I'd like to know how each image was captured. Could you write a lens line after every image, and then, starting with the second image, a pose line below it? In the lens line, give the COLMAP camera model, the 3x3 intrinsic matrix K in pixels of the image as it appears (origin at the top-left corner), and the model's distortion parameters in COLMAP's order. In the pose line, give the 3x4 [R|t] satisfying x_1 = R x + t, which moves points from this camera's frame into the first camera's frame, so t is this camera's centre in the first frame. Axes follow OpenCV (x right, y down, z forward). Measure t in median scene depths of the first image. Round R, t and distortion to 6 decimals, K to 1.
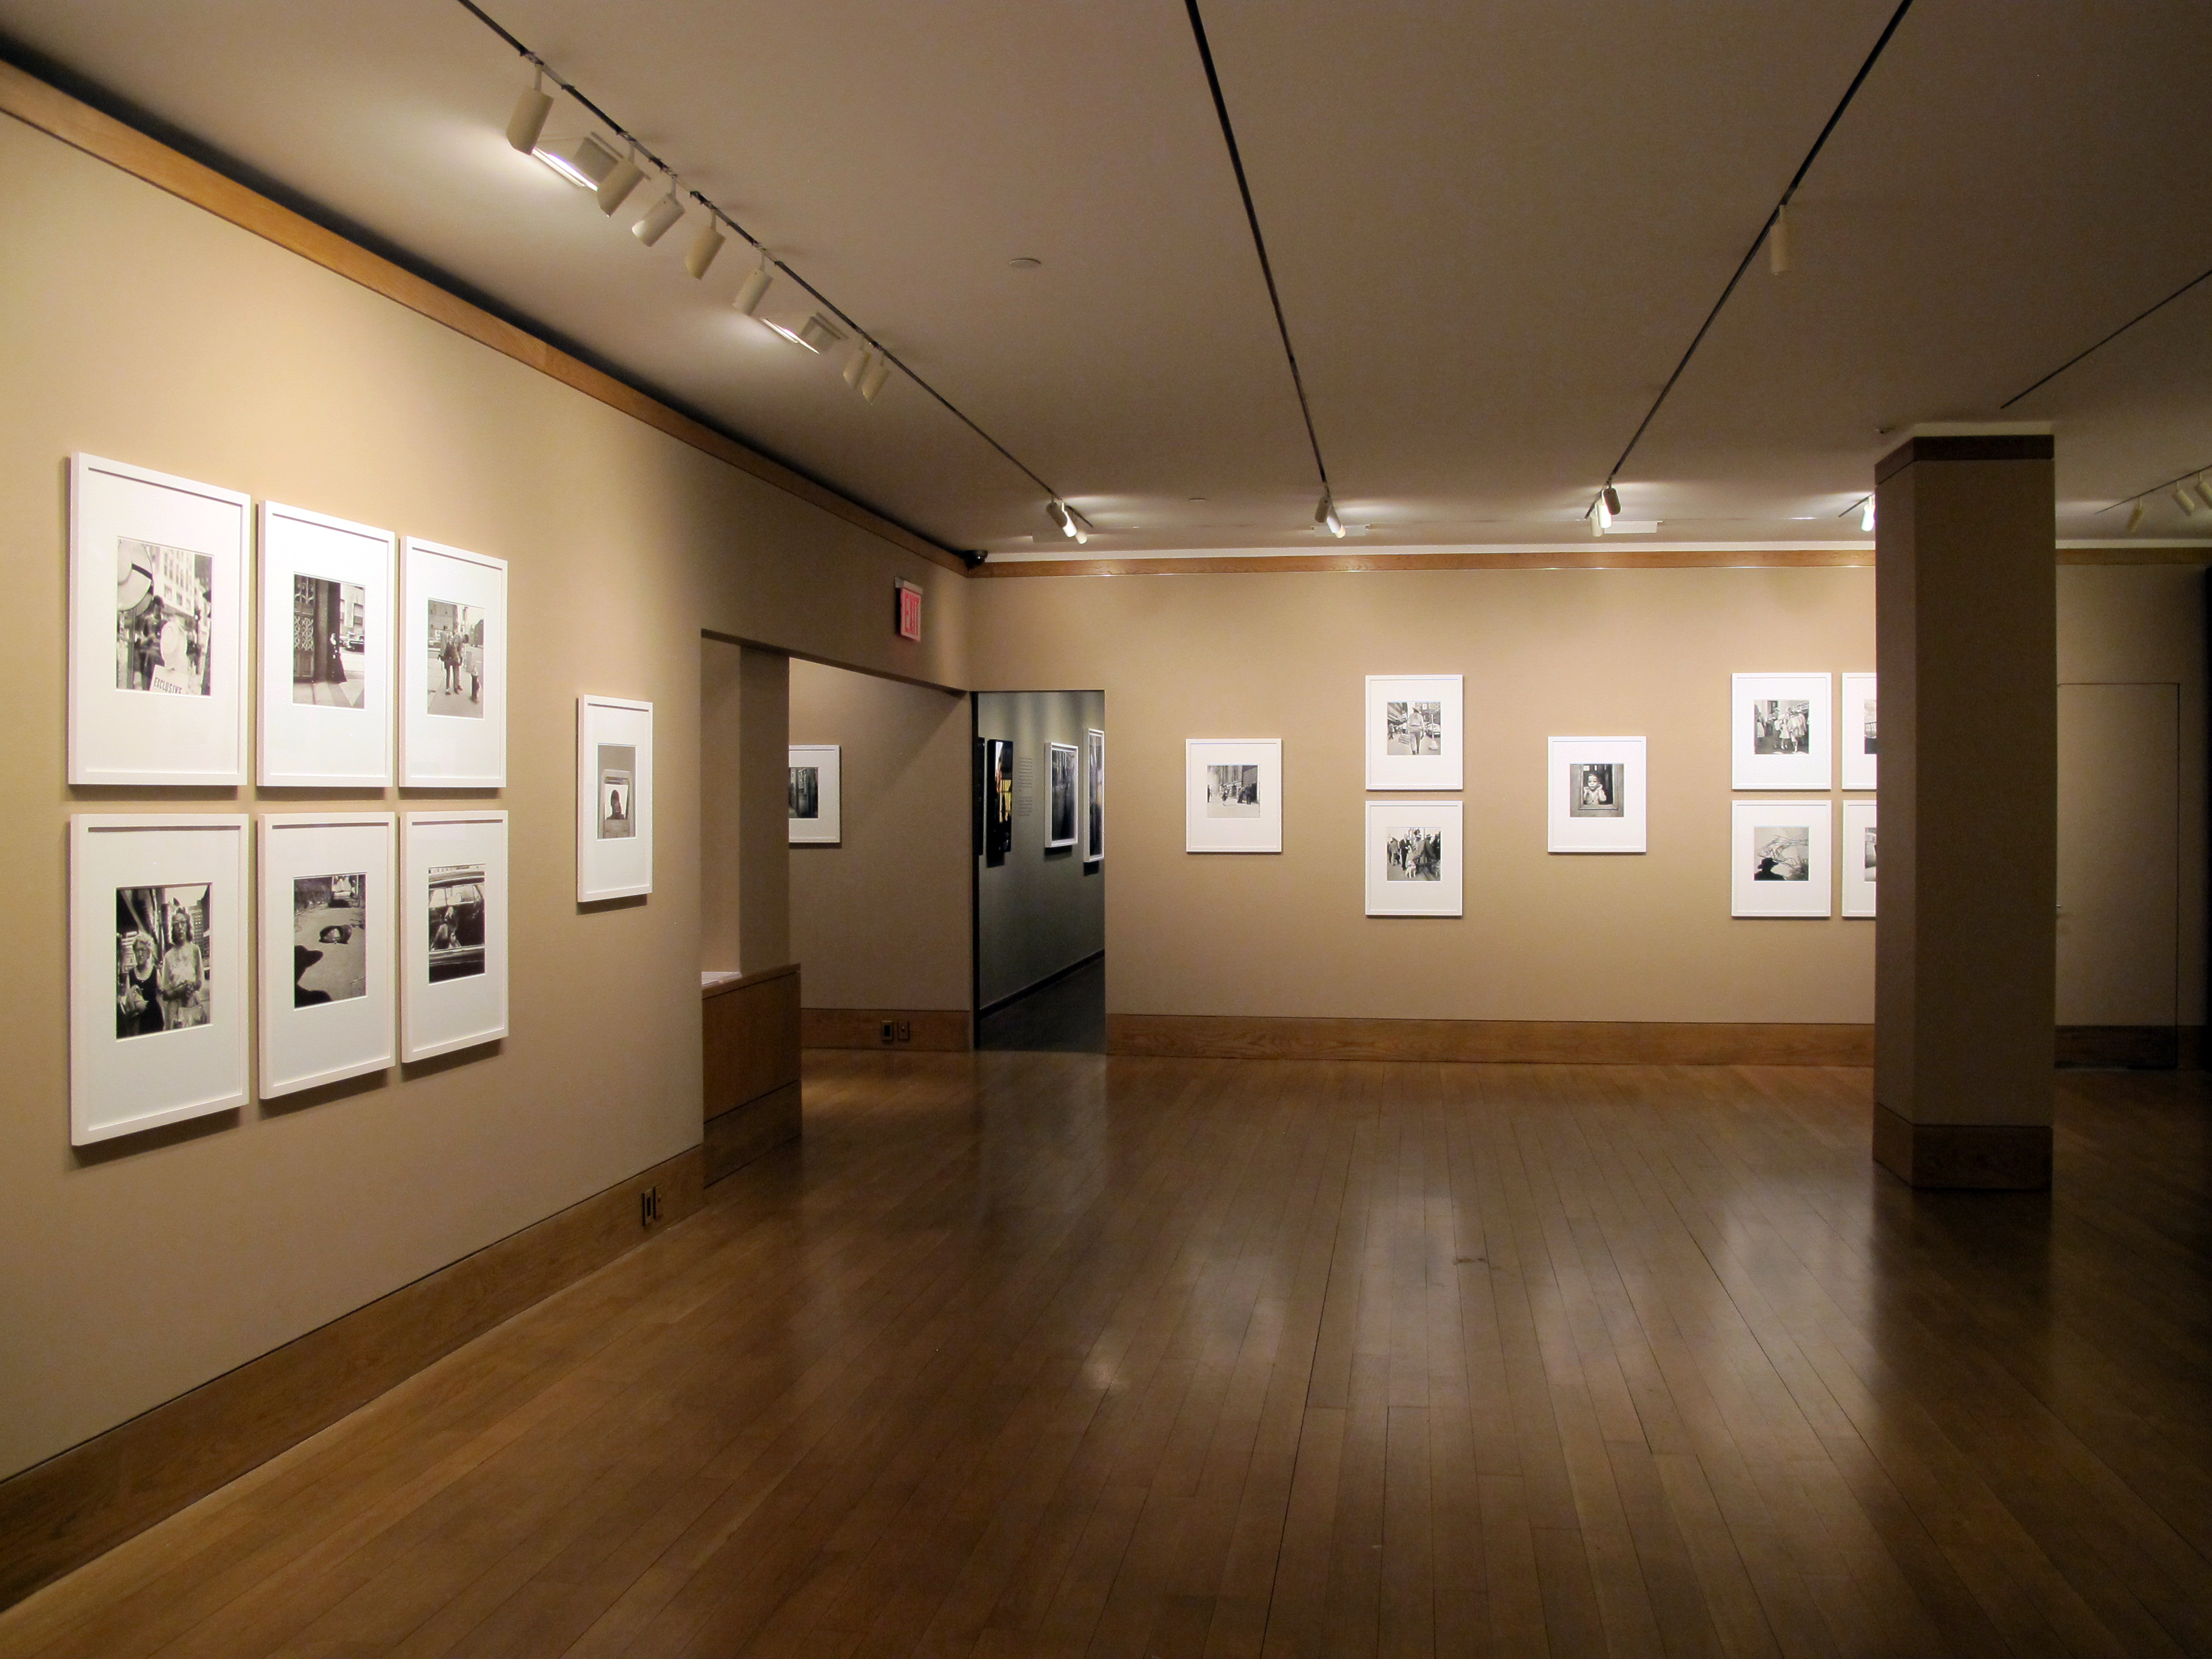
lens RADIAL K [[1889.6, 0, 1106.0], [0, 1889.6, 797.5], [0, 0, 1]] dist [-0.034286, 0.010131]
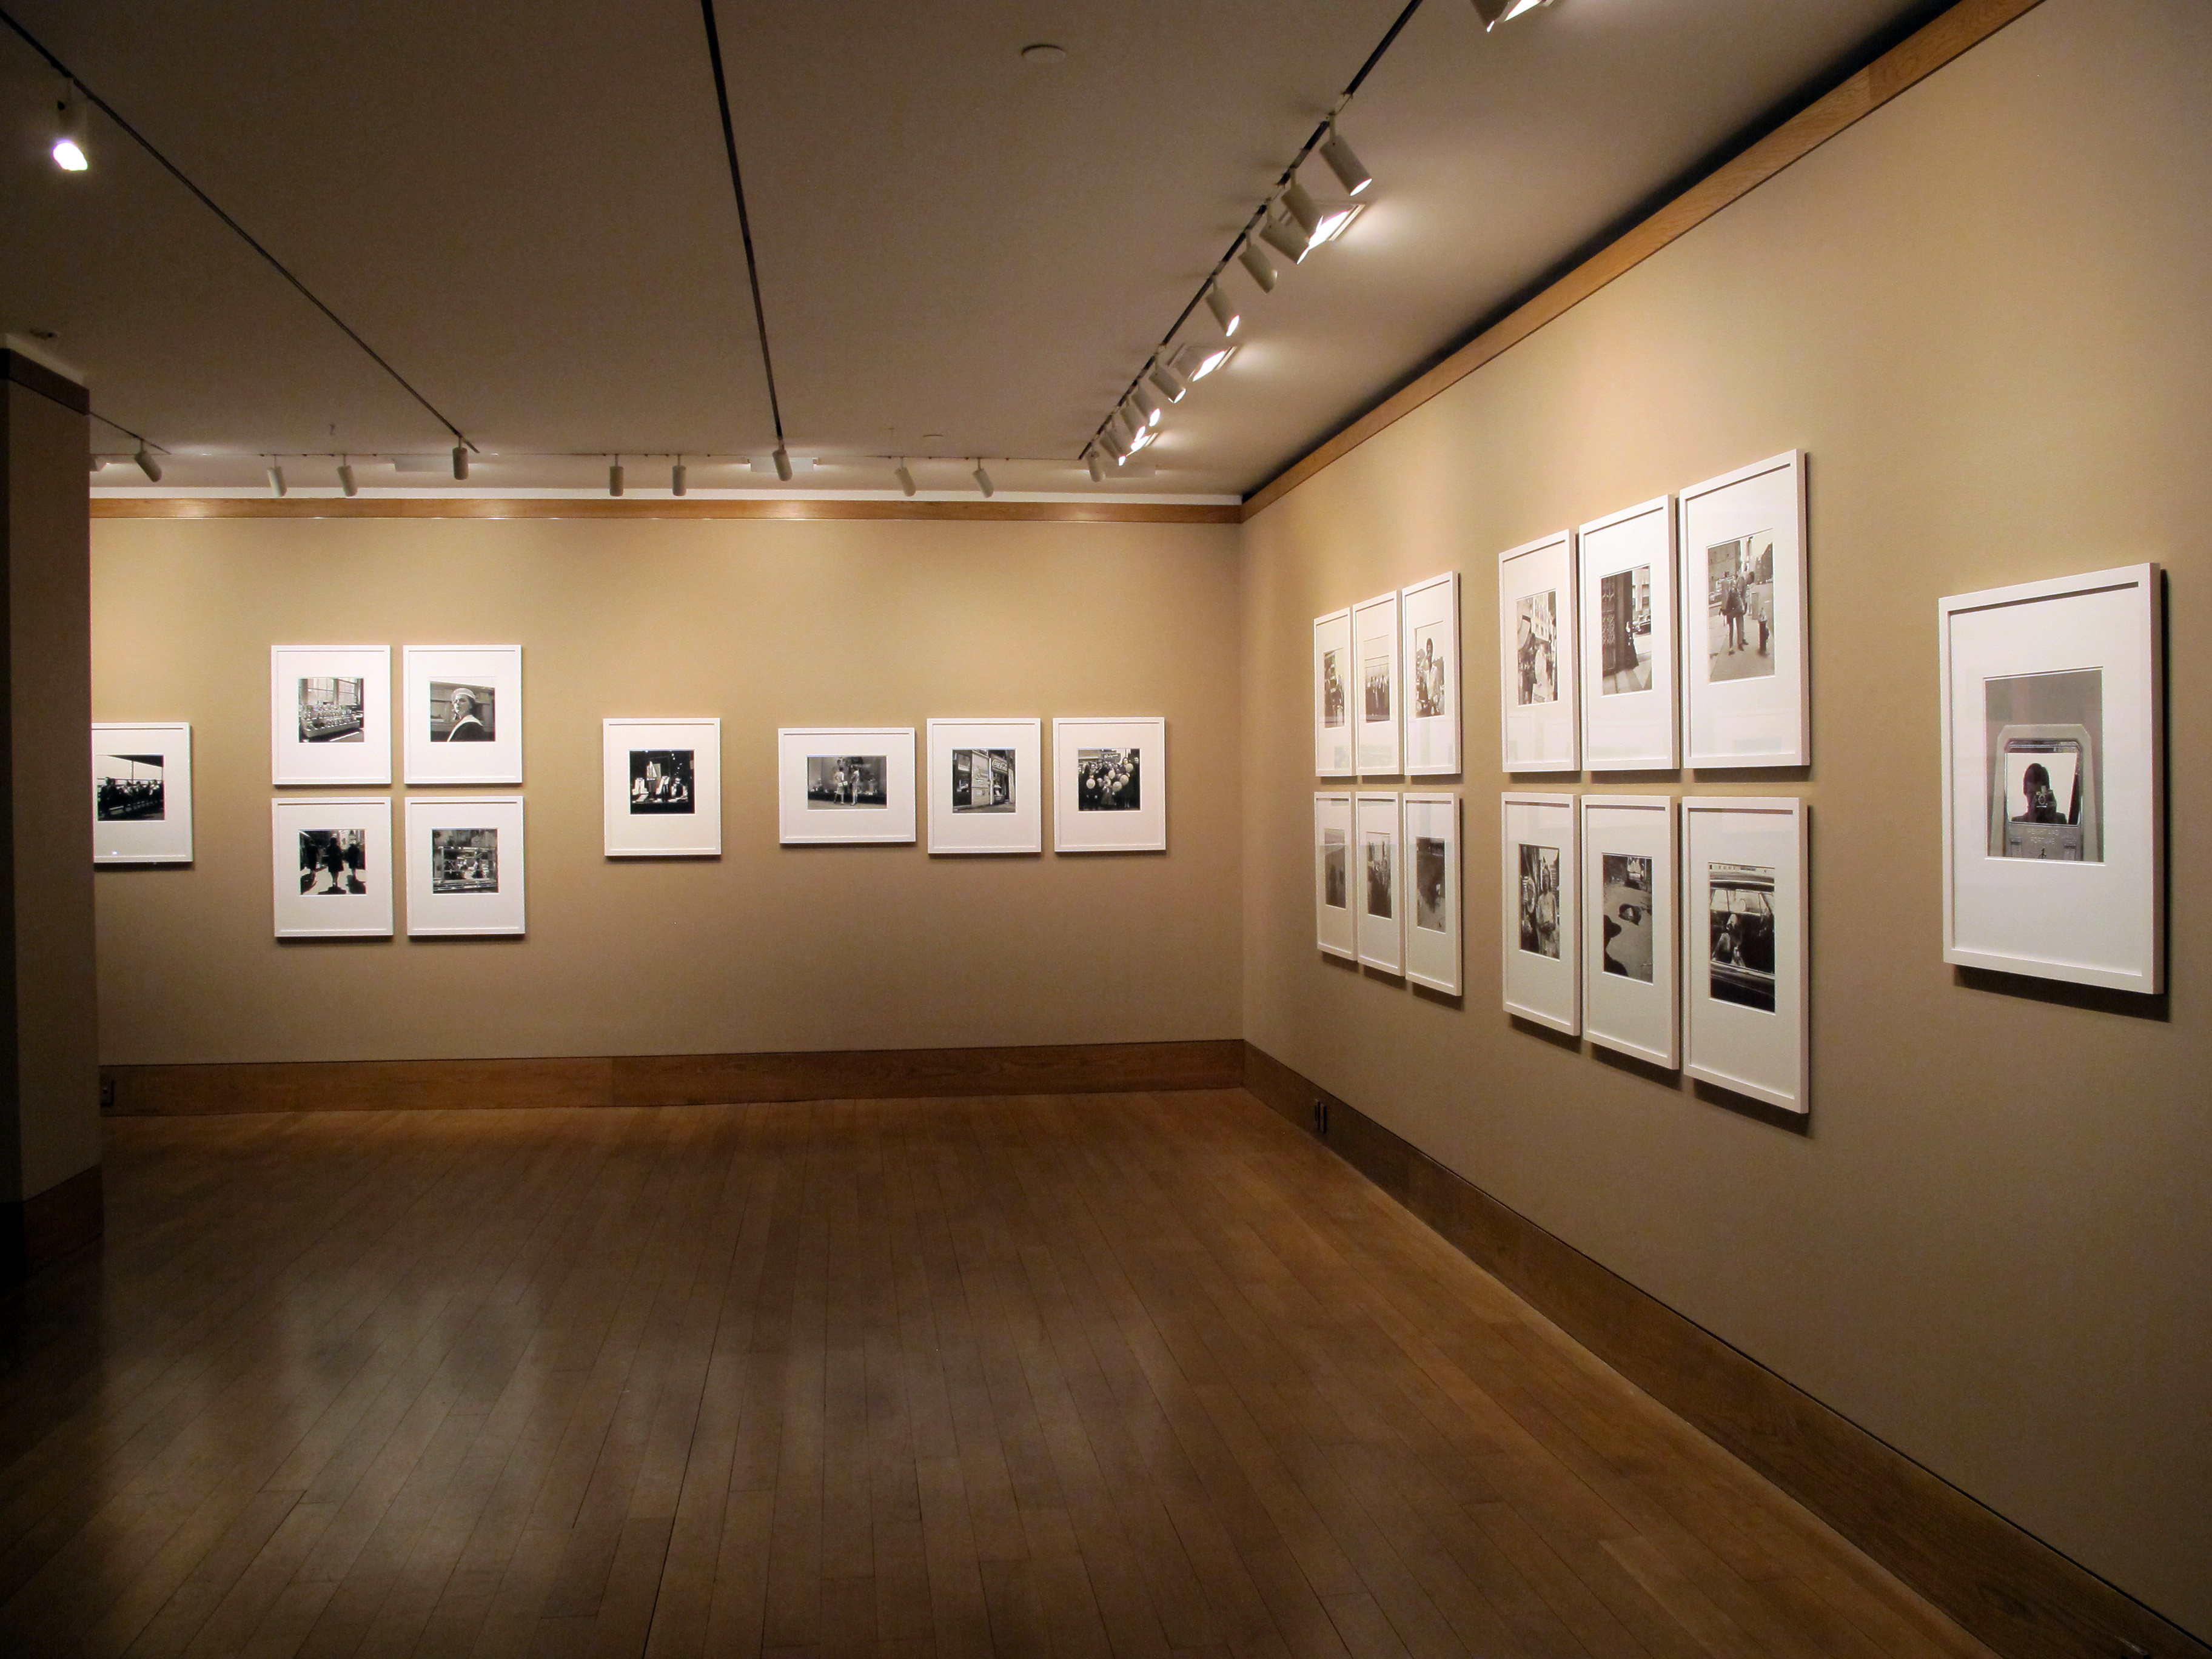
lens RADIAL K [[1889.6, 0, 1106.0], [0, 1889.6, 797.5], [0, 0, 1]] dist [-0.034286, 0.010131]
pose [[-0.953927, 0.014669, -0.299679, 0.179166], [0.012695, 0.999883, 0.008534, -0.003317], [0.299769, 0.004337, -0.954002, 1.958881]]
